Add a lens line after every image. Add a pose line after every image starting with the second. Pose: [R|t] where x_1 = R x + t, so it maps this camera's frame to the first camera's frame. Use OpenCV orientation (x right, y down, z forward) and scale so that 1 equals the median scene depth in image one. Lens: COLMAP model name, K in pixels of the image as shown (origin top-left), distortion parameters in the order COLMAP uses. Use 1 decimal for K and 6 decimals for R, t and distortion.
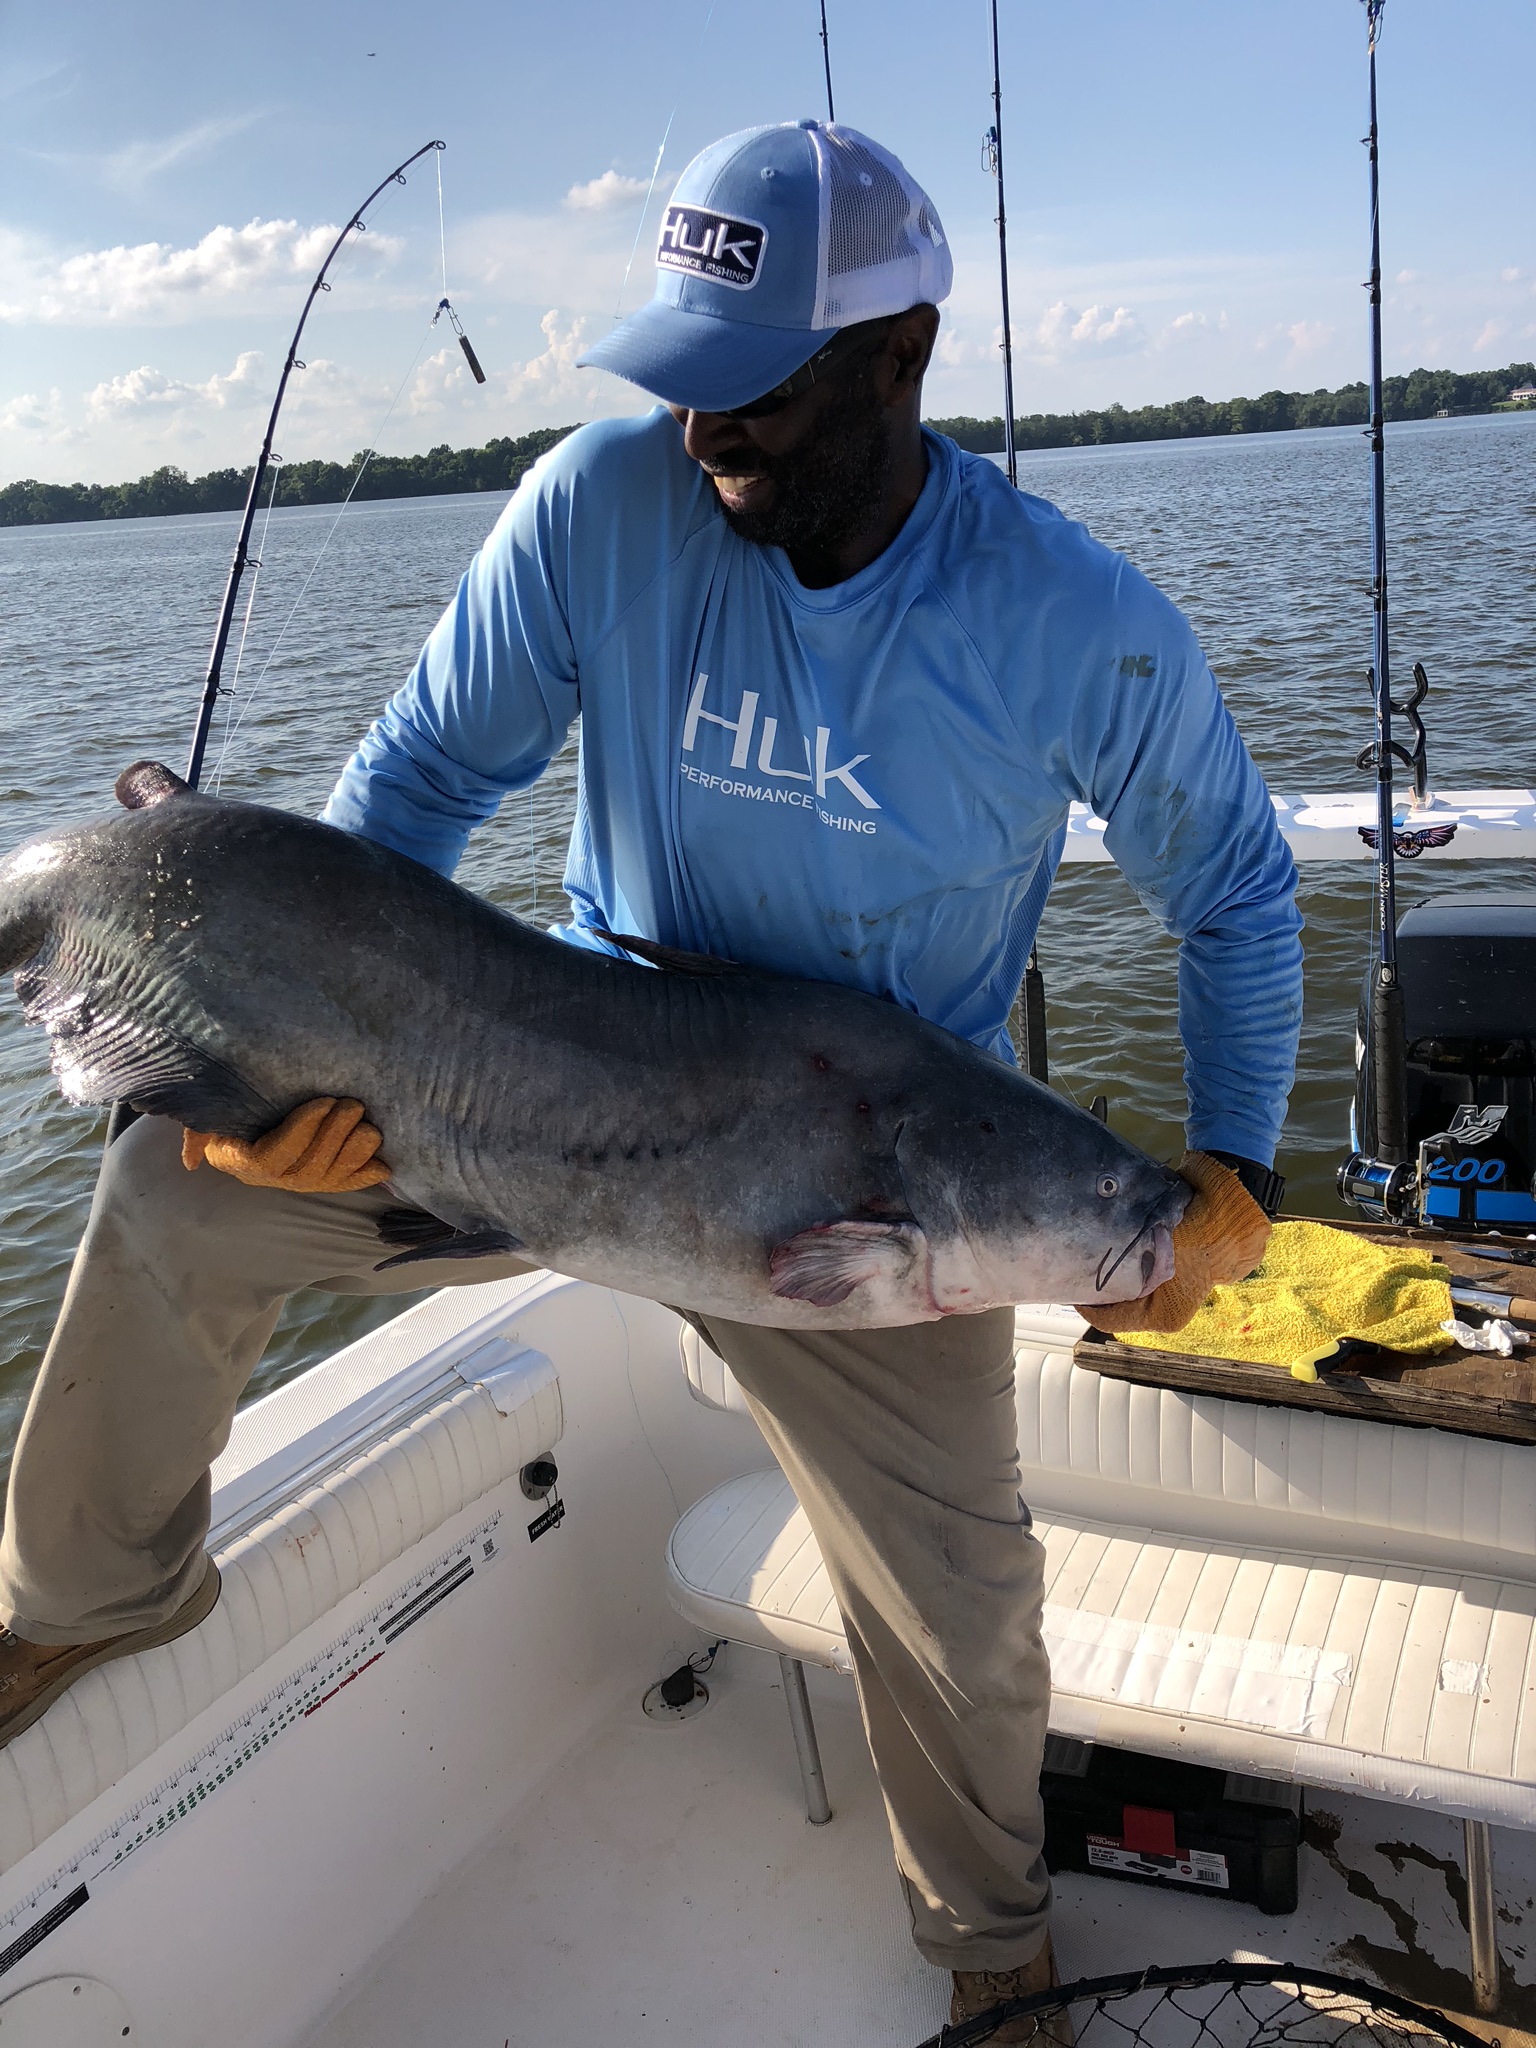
lens RADIAL K [[1743.4, 0, 805.5], [0, 1743.4, 1024.3], [0, 0, 1]] dist [0.044084, 0.022914]
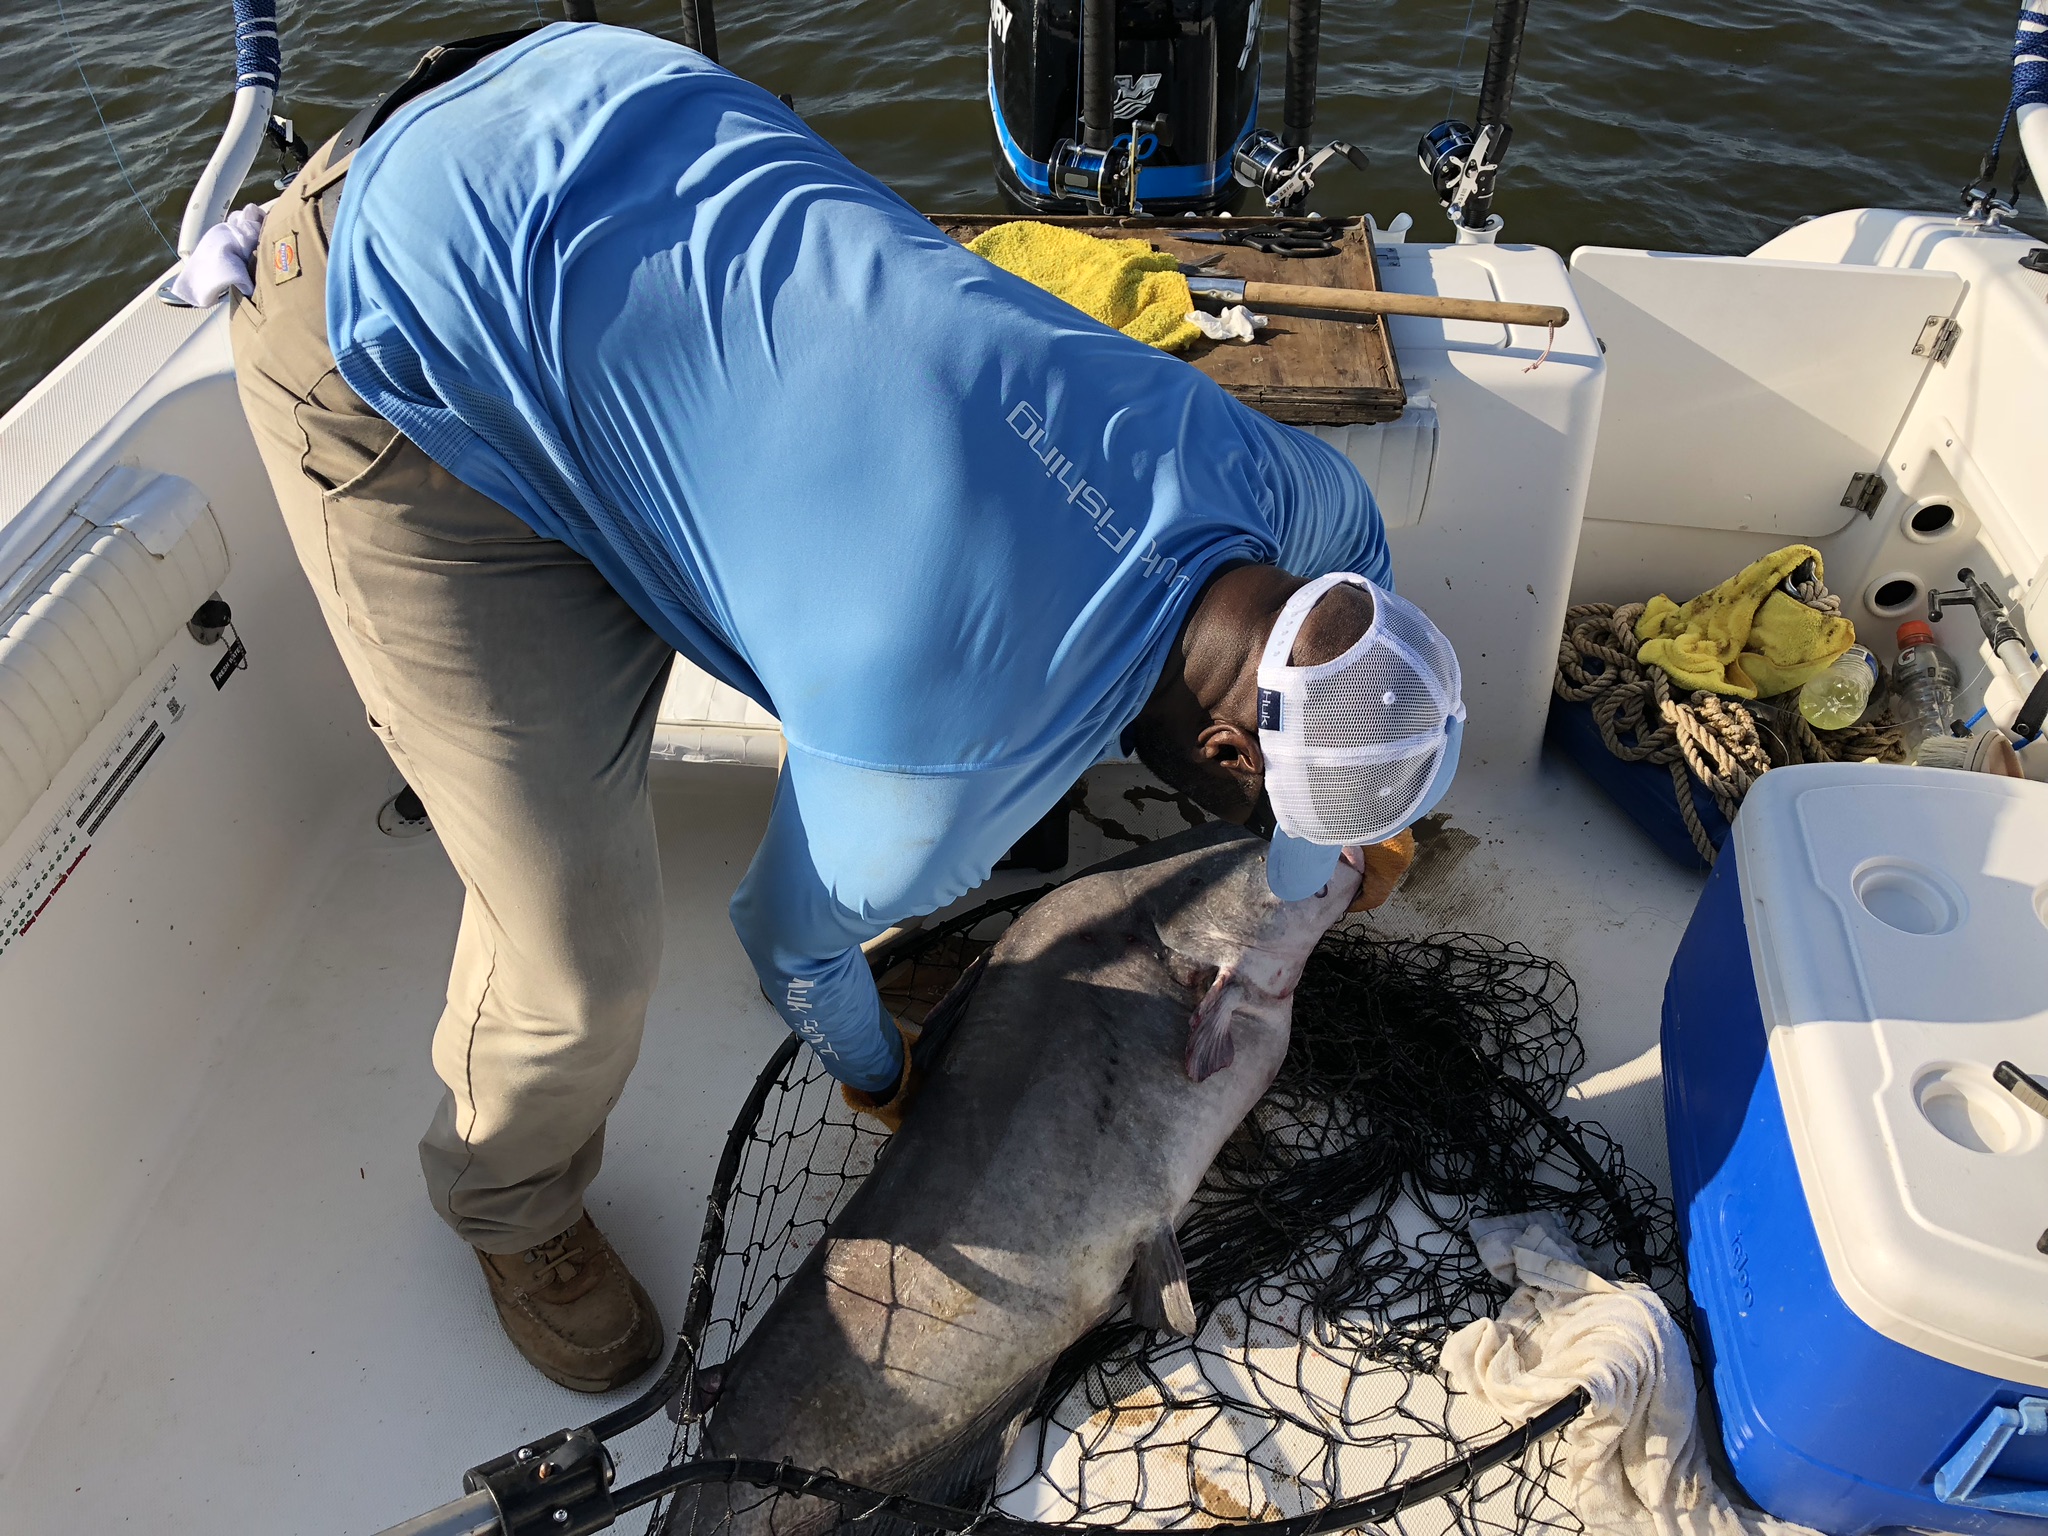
lens RADIAL K [[1740.6, 0, 1021.1], [0, 1740.6, 810.5], [0, 0, 1]] dist [0.000628, -0.000879]
pose [[0.905051, -0.219573, 0.364240, -0.140152], [0.042756, 0.899058, 0.435737, -0.012451], [-0.423150, -0.378790, 0.823081, 0.109280]]
